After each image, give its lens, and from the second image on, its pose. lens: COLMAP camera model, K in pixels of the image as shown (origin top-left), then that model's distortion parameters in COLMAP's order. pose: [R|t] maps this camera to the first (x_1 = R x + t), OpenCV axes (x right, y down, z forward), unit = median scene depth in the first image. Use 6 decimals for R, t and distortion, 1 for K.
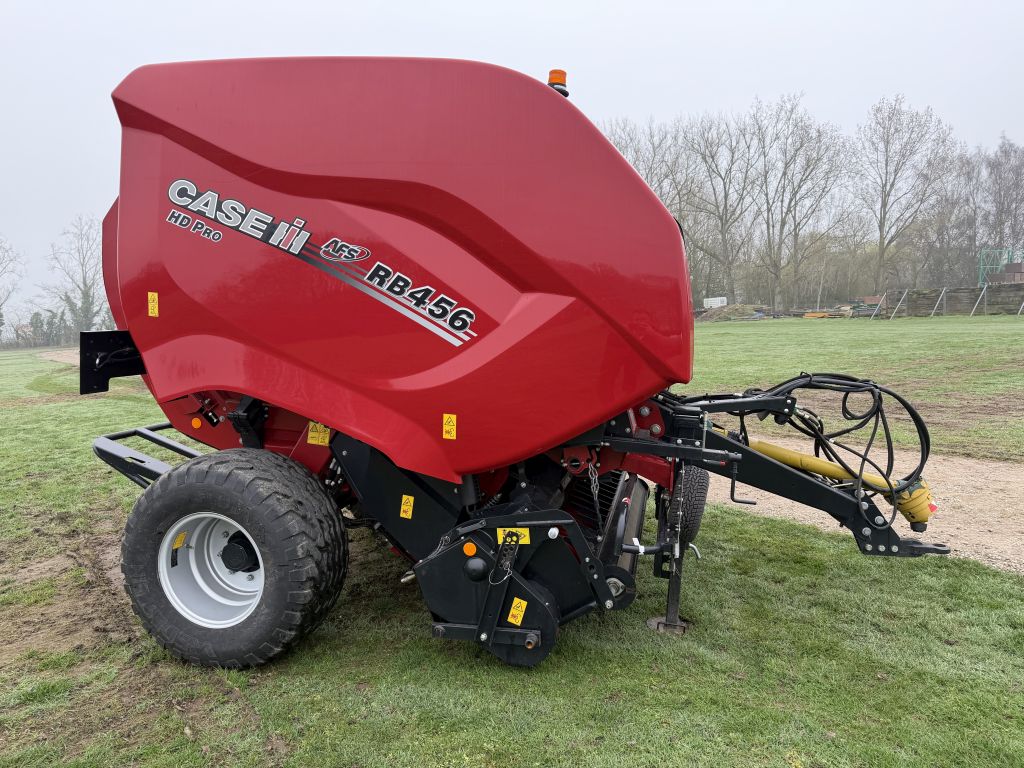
lens RADIAL K [[705.3, 0, 506.8], [0, 705.3, 383.1], [0, 0, 1]] dist [0.053077, -0.075677]
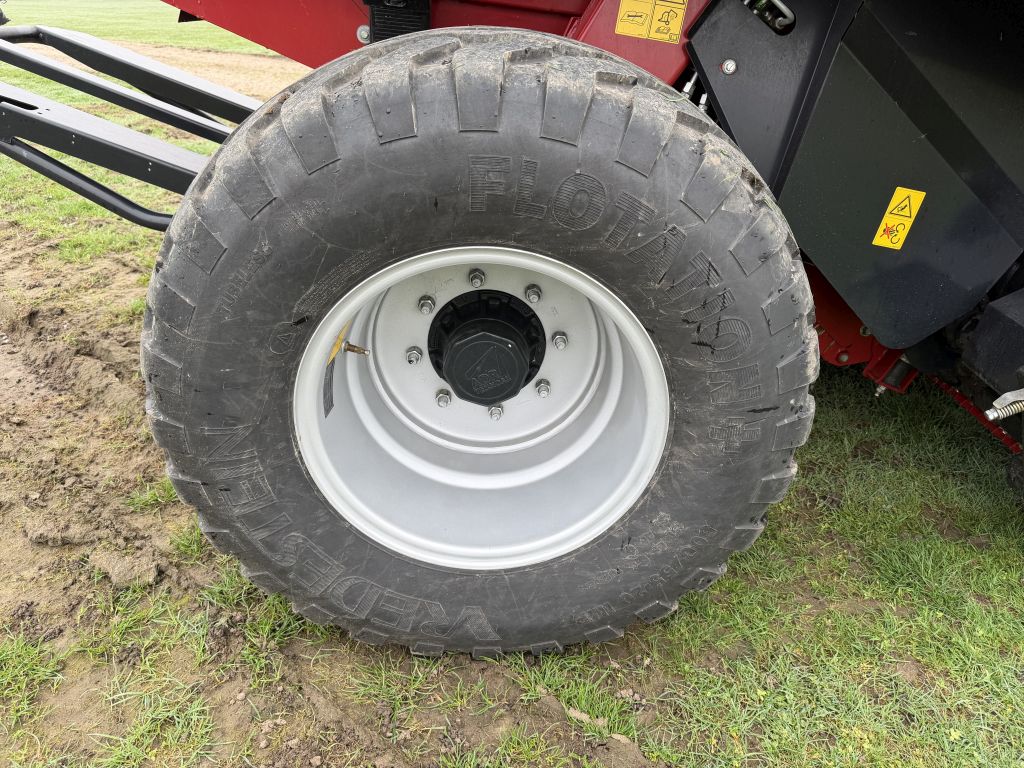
lens RADIAL K [[705.3, 0, 506.8], [0, 705.3, 383.1], [0, 0, 1]] dist [0.053077, -0.075677]
pose [[0.971002, -0.065860, 0.229822, -0.472437], [-0.029611, 0.920774, 0.388972, 0.120251], [-0.237232, -0.384498, 0.892123, 0.714237]]
